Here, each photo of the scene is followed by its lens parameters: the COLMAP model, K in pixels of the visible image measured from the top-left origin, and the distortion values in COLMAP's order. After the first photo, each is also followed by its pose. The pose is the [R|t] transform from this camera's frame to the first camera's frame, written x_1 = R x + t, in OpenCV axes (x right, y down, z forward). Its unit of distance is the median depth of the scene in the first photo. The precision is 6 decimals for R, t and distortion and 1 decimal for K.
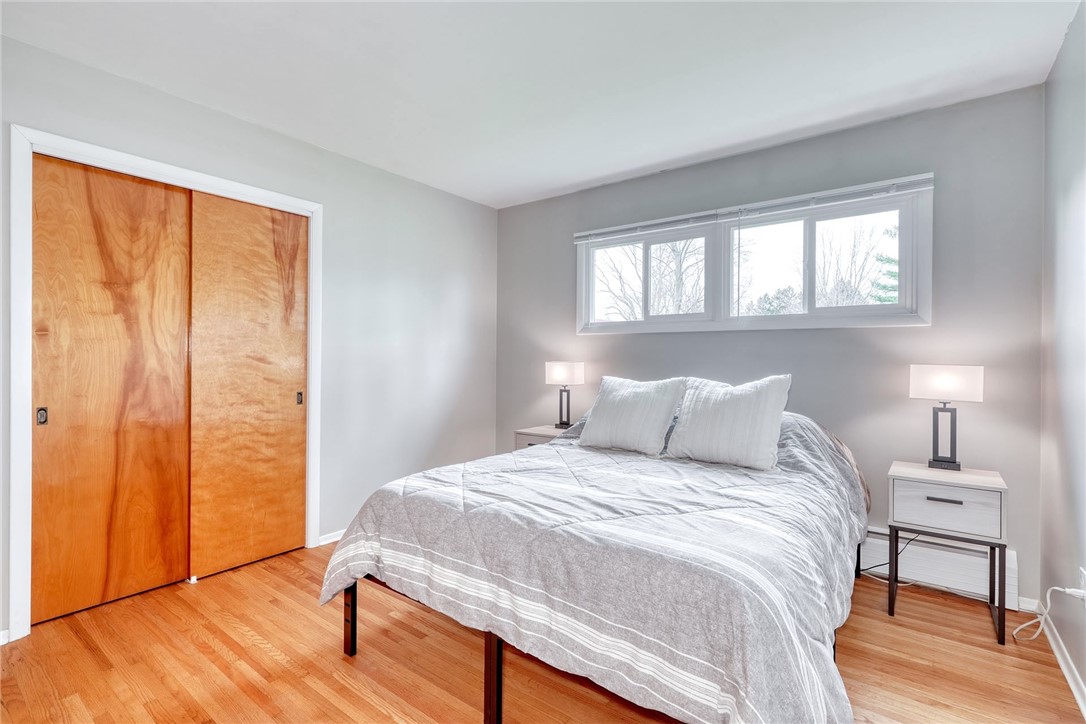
lens RADIAL K [[496.8, 0, 549.4], [0, 496.8, 355.7], [0, 0, 1]] dist [0.000264, 0.001167]
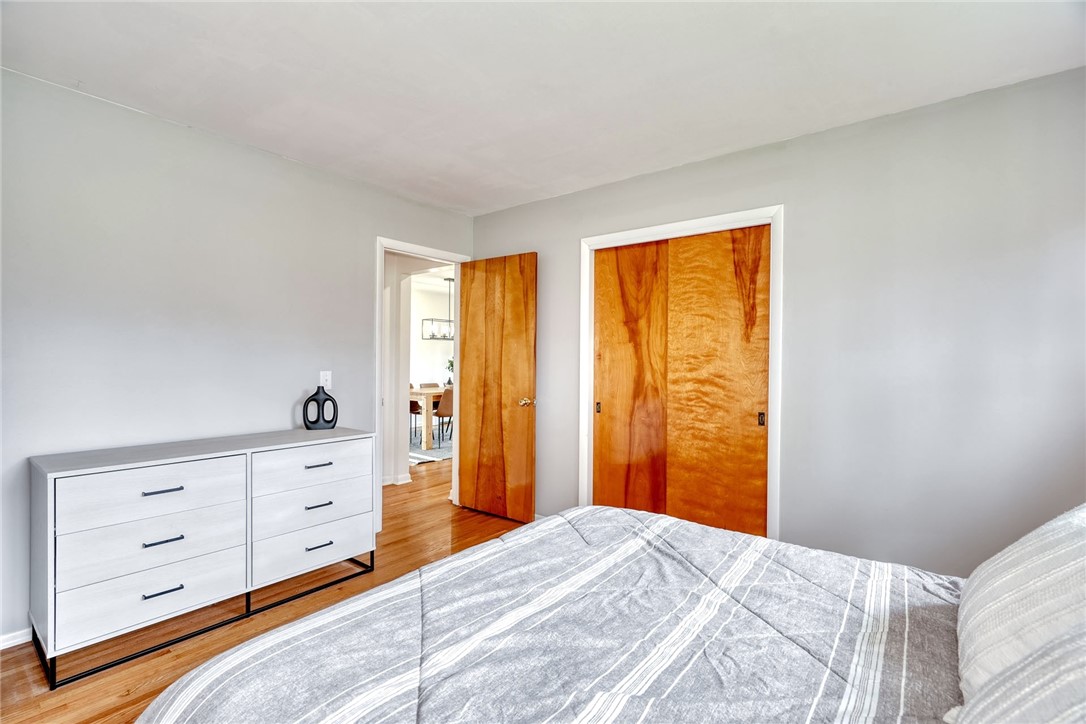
lens RADIAL K [[496.8, 0, 547.0], [0, 496.8, 366.1], [0, 0, 1]] dist [0.000264, 0.001167]
pose [[-0.021825, 0.004948, -0.999750, 0.545245], [-0.008839, 0.999948, 0.005142, -0.019603], [0.999723, 0.008949, -0.021781, 0.743019]]
